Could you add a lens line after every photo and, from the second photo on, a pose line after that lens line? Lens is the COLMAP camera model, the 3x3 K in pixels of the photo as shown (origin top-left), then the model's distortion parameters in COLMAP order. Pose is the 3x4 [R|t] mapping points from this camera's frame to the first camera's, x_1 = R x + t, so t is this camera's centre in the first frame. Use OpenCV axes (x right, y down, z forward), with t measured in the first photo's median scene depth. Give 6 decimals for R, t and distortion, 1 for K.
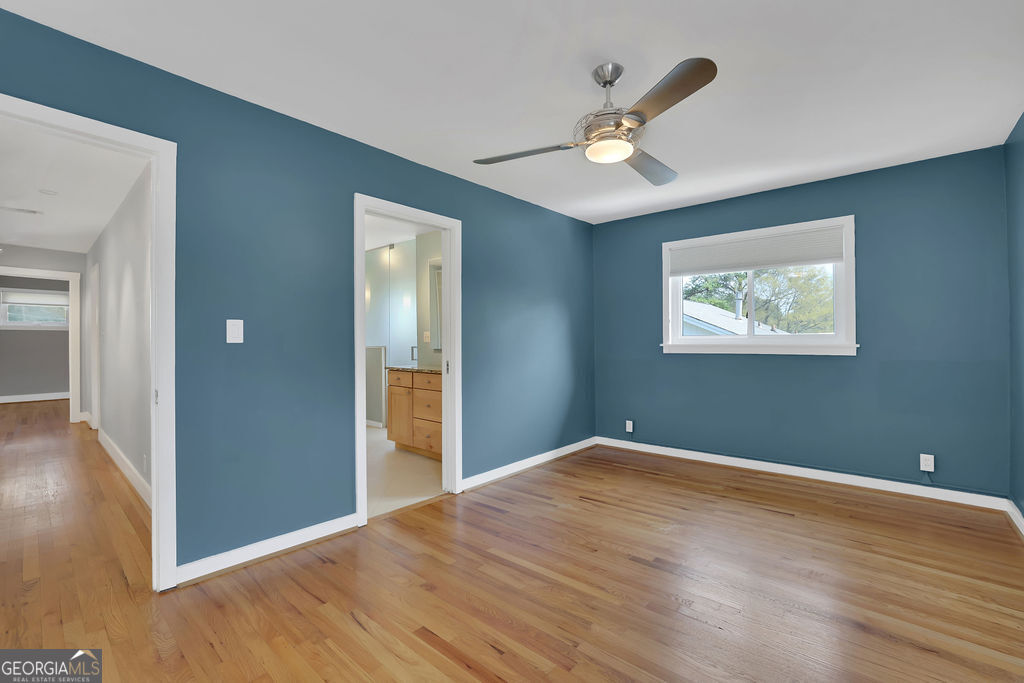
lens RADIAL K [[430.4, 0, 501.6], [0, 430.4, 338.2], [0, 0, 1]] dist [-0.021240, 0.000216]
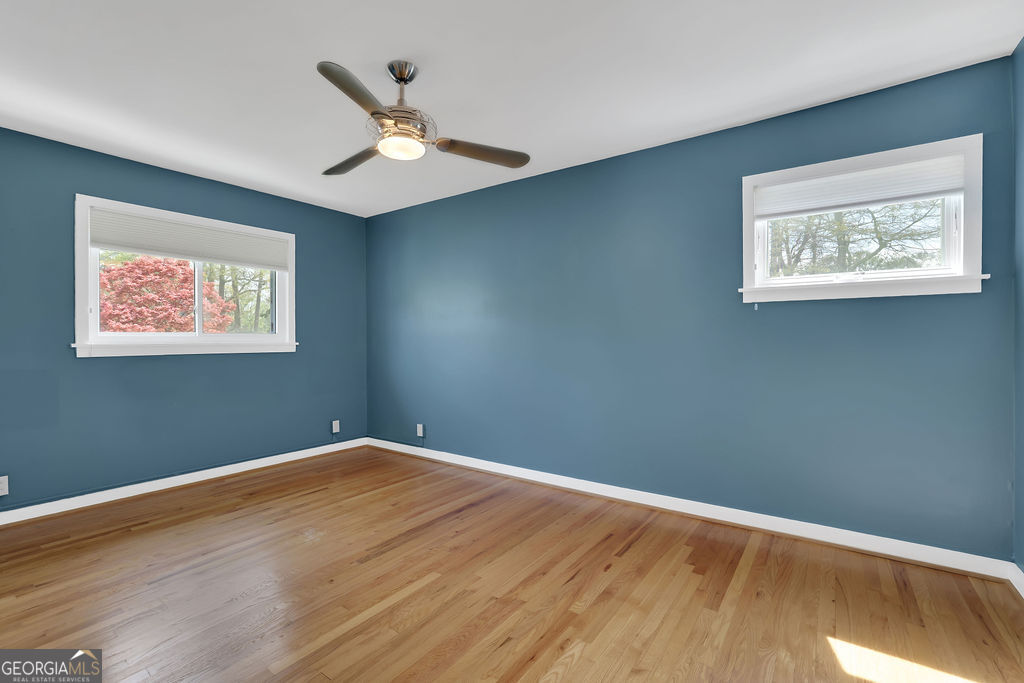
lens RADIAL K [[458.1, 0, 508.8], [0, 458.1, 328.7], [0, 0, 1]] dist [-0.022203, 0.000286]
pose [[-0.097972, 0.031039, 0.994705, -0.439971], [-0.002447, 0.999503, -0.031430, 0.012117], [-0.995186, -0.005514, -0.097848, 0.443105]]
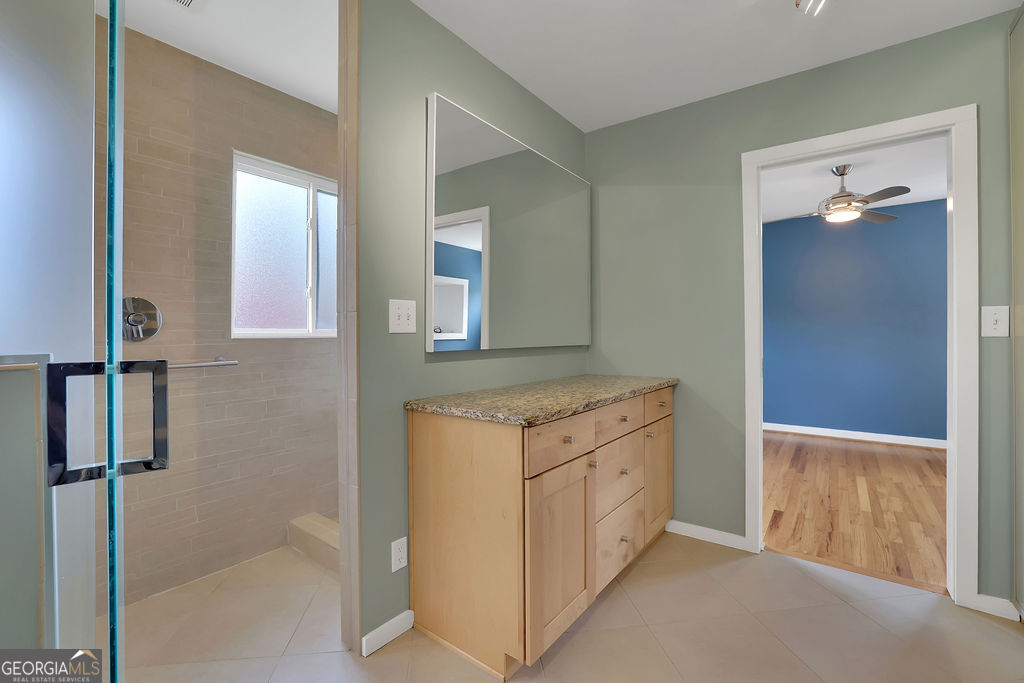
lens RADIAL K [[430.4, 0, 501.6], [0, 430.4, 338.2], [0, 0, 1]] dist [-0.021240, 0.000216]
pose [[-0.078343, 0.005328, 0.996912, -0.665443], [-0.002945, 0.999980, -0.005576, 0.020187], [-0.996922, -0.003373, -0.078326, 1.261155]]
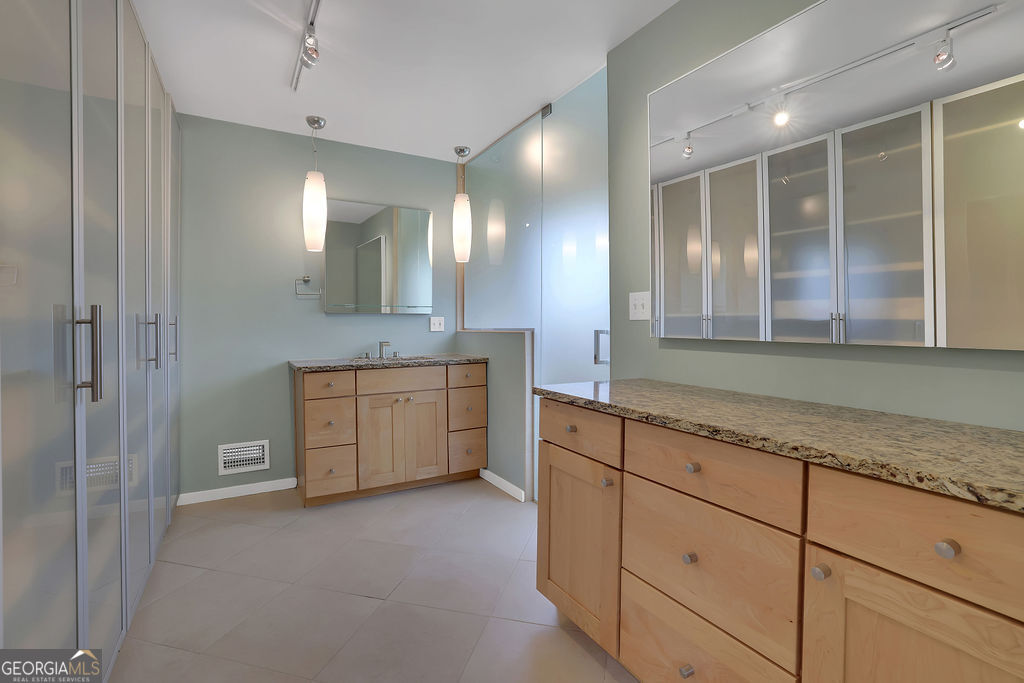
lens RADIAL K [[458.1, 0, 508.8], [0, 458.1, 328.7], [0, 0, 1]] dist [-0.022203, 0.000286]
pose [[0.951804, 0.010055, -0.306543, -0.211169], [-0.005352, 0.999855, 0.016180, 0.015266], [0.306662, -0.013760, 0.951719, 0.769221]]
